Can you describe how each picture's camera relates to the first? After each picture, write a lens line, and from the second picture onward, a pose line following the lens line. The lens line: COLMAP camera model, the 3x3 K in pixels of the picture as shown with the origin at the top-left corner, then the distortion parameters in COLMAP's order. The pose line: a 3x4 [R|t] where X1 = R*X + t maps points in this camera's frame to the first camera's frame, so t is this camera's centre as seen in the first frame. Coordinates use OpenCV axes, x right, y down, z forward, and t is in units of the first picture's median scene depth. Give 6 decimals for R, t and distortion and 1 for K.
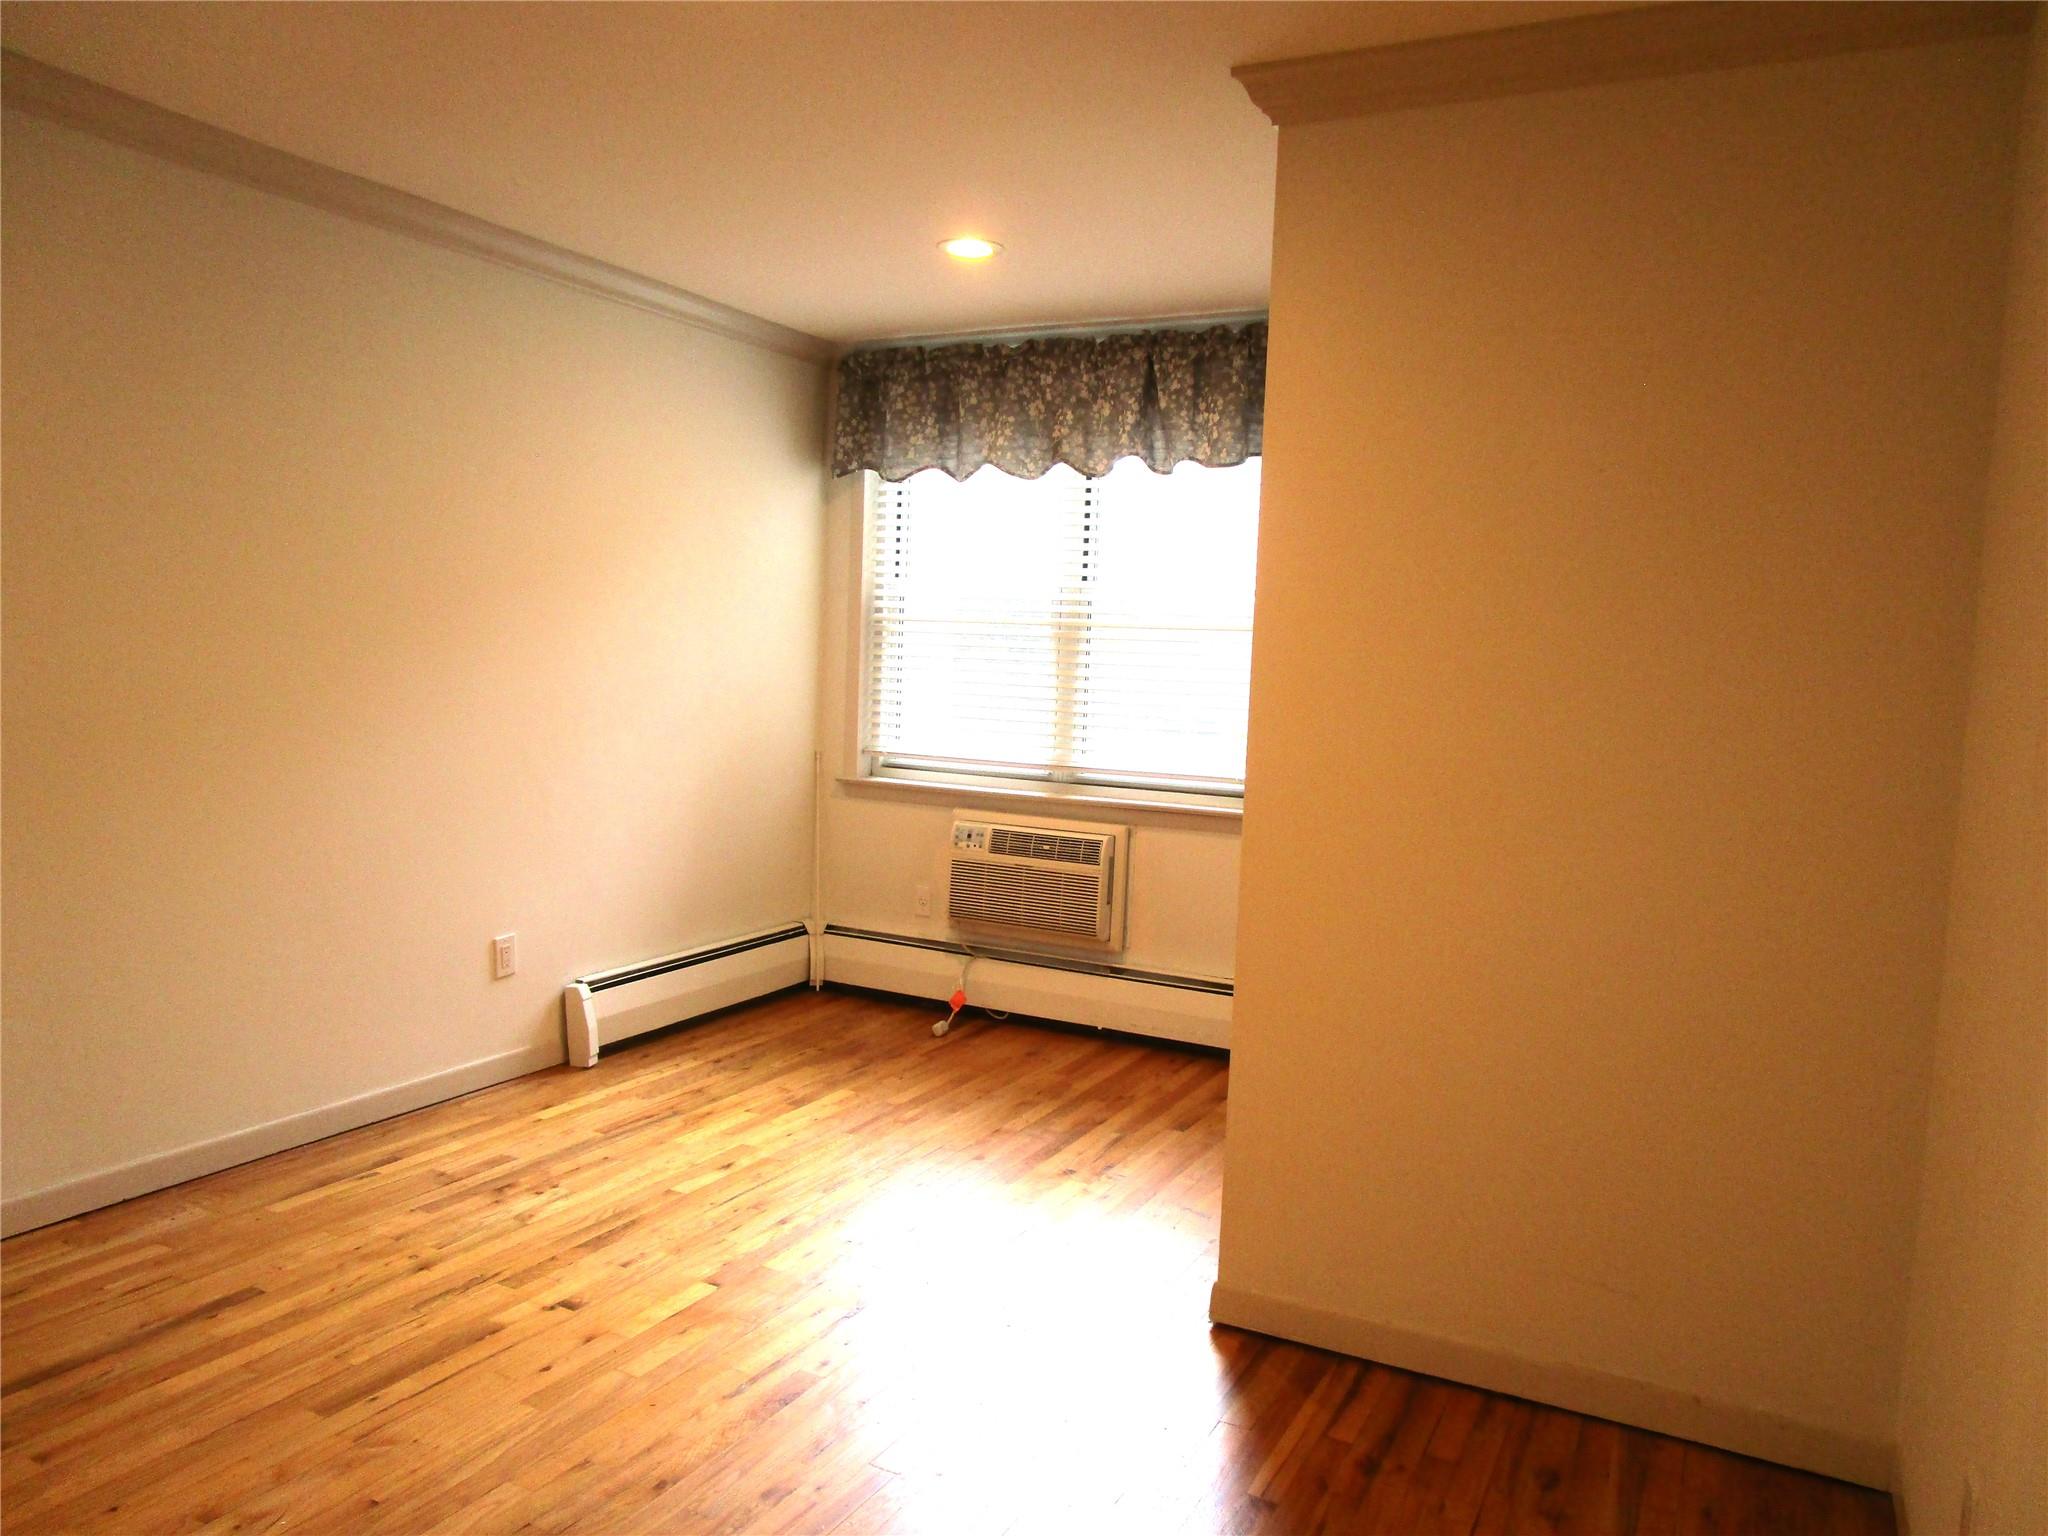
lens RADIAL K [[1481.9, 0, 1018.5], [0, 1481.9, 757.4], [0, 0, 1]] dist [-0.017162, 0.001181]
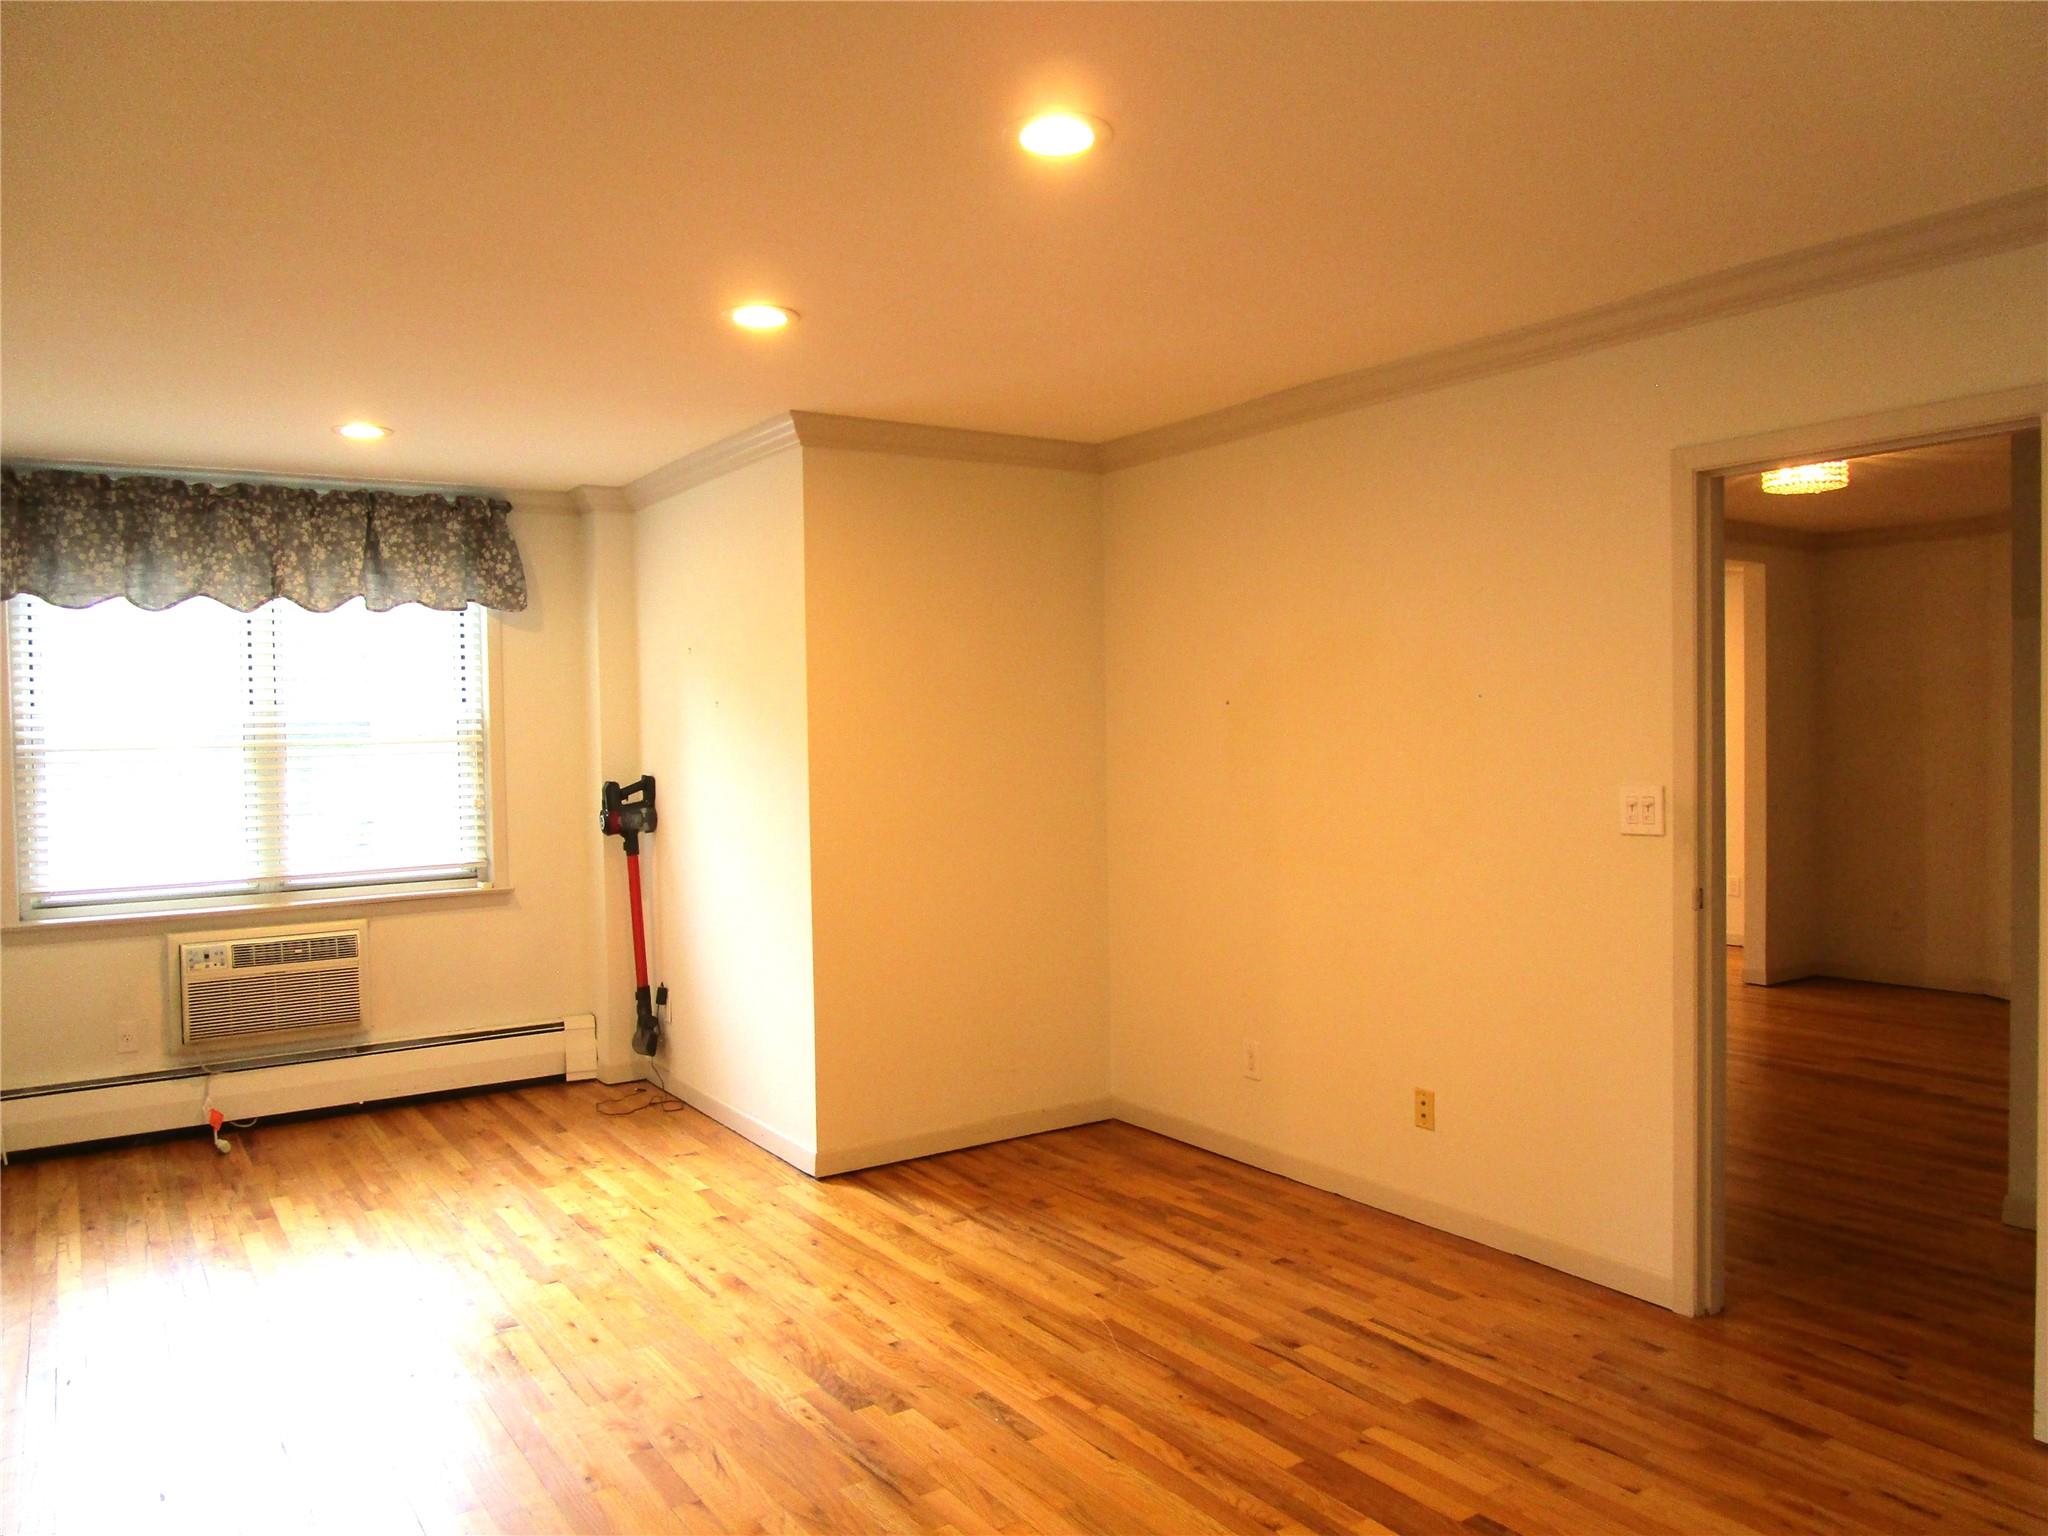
lens RADIAL K [[1506.7, 0, 1044.2], [0, 1506.7, 757.8], [0, 0, 1]] dist [-0.012110, -0.004319]
pose [[0.467249, -0.067519, 0.881544, -0.690908], [0.105721, 0.994192, 0.020112, -0.044584], [-0.877782, 0.083800, 0.471673, -0.008351]]
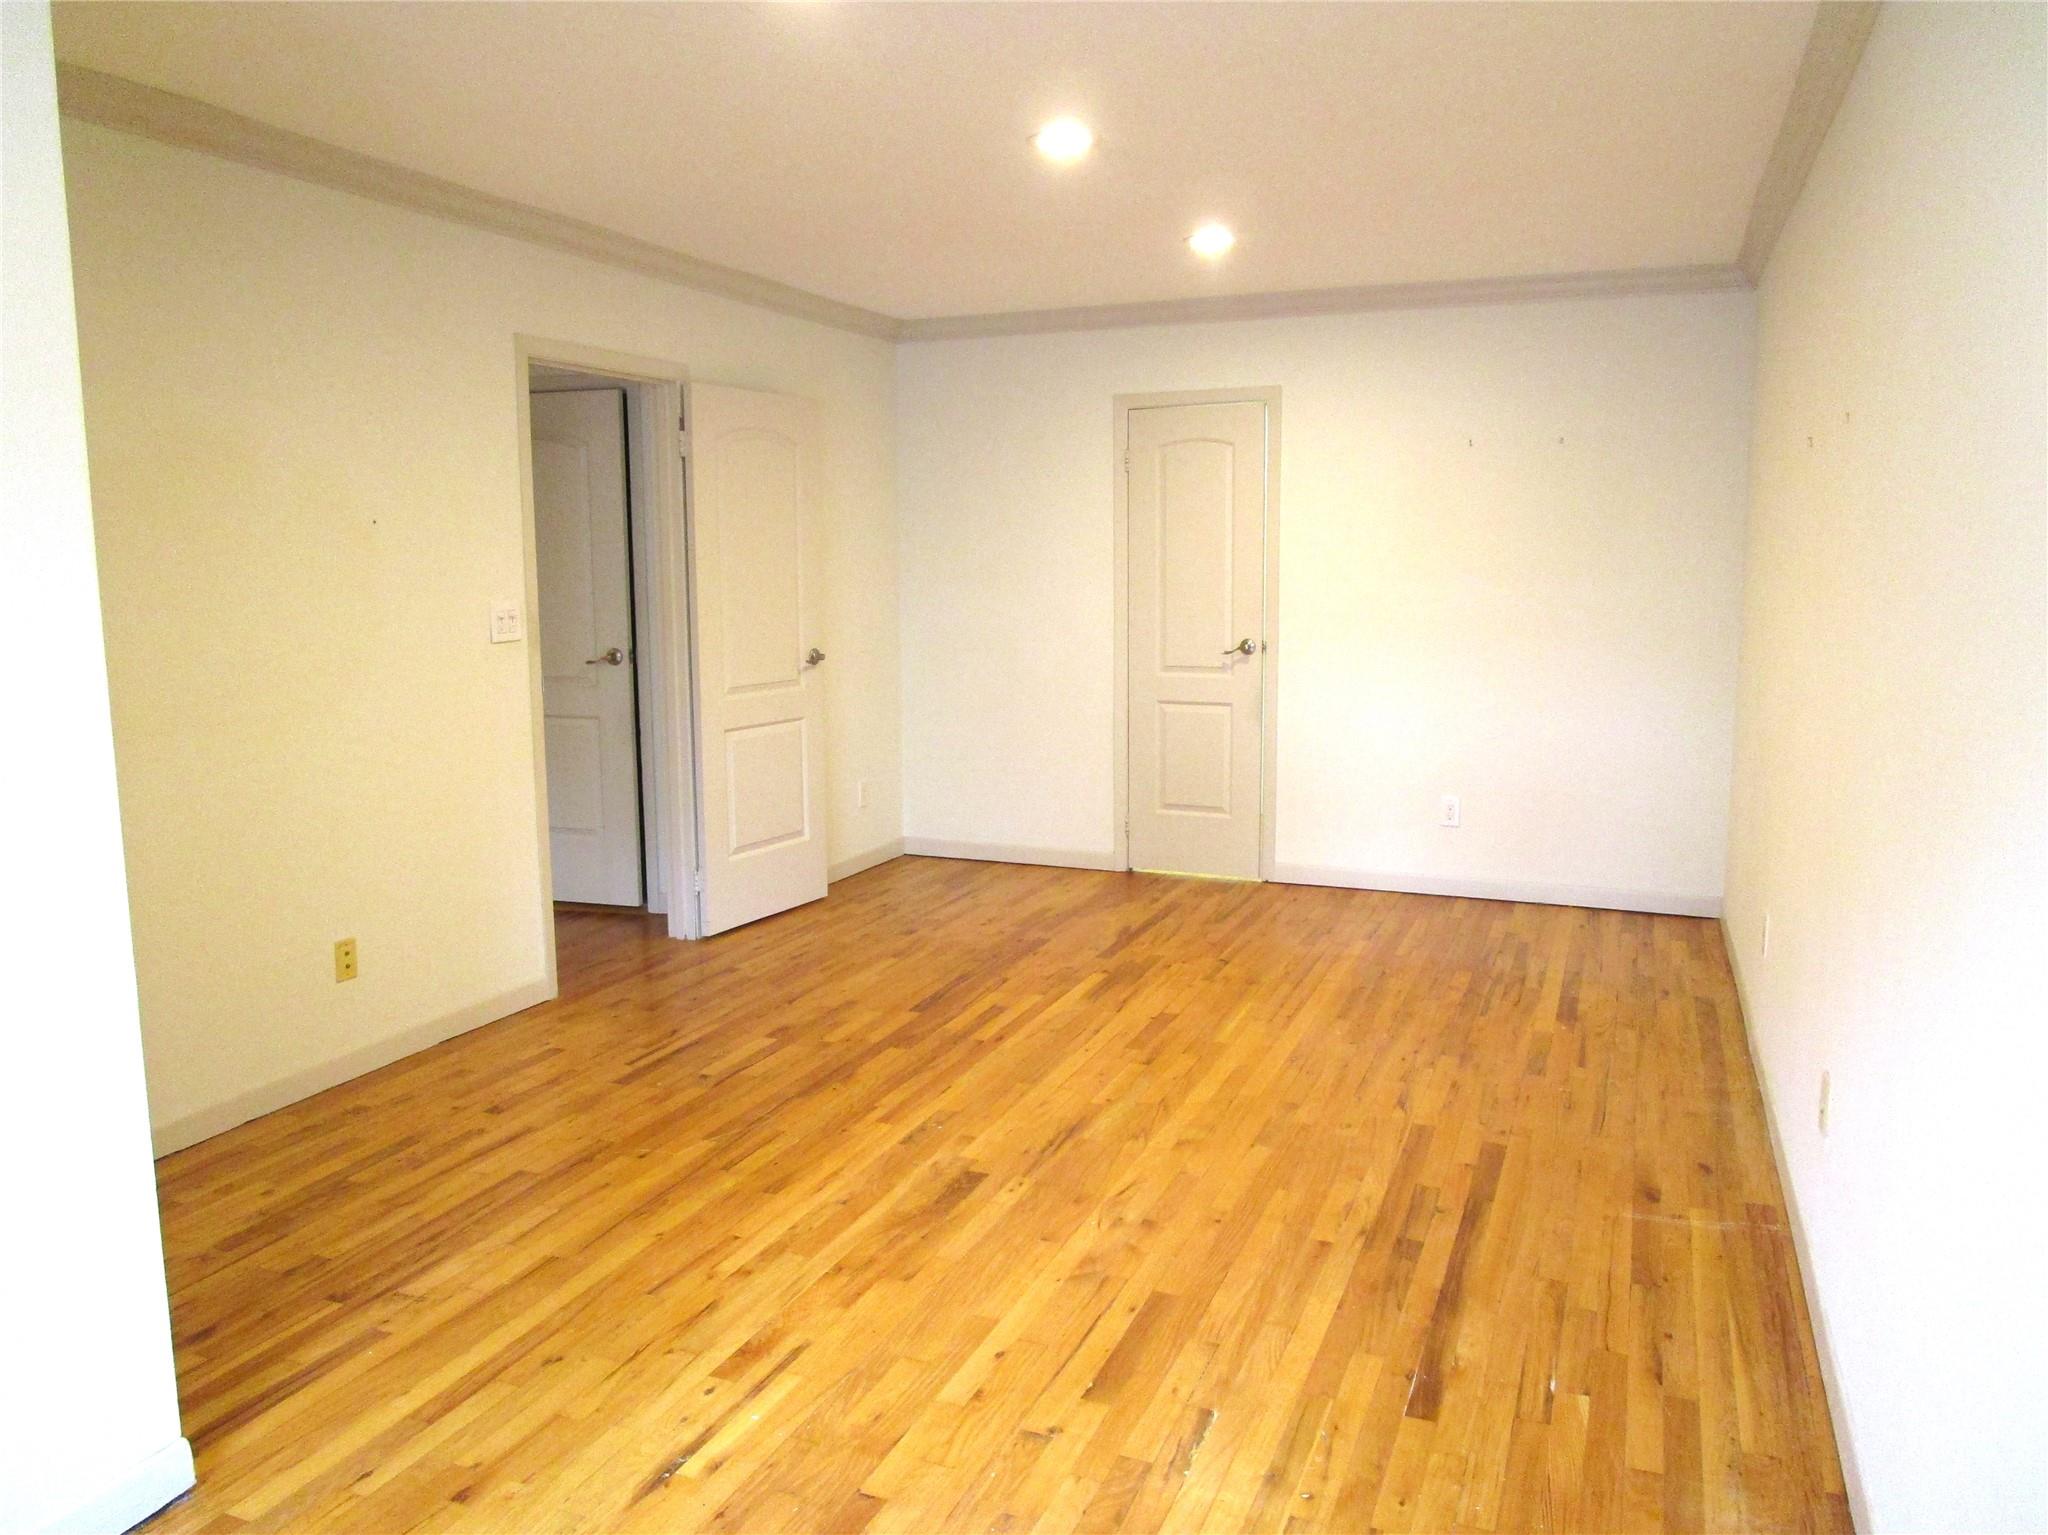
lens RADIAL K [[1481.9, 0, 1018.5], [0, 1481.9, 756.9], [0, 0, 1]] dist [-0.017162, 0.001181]
pose [[-0.995216, -0.021138, -0.095386, -0.126260], [-0.040735, 0.977182, 0.208461, -0.093775], [0.088803, 0.211349, -0.973368, 1.015068]]
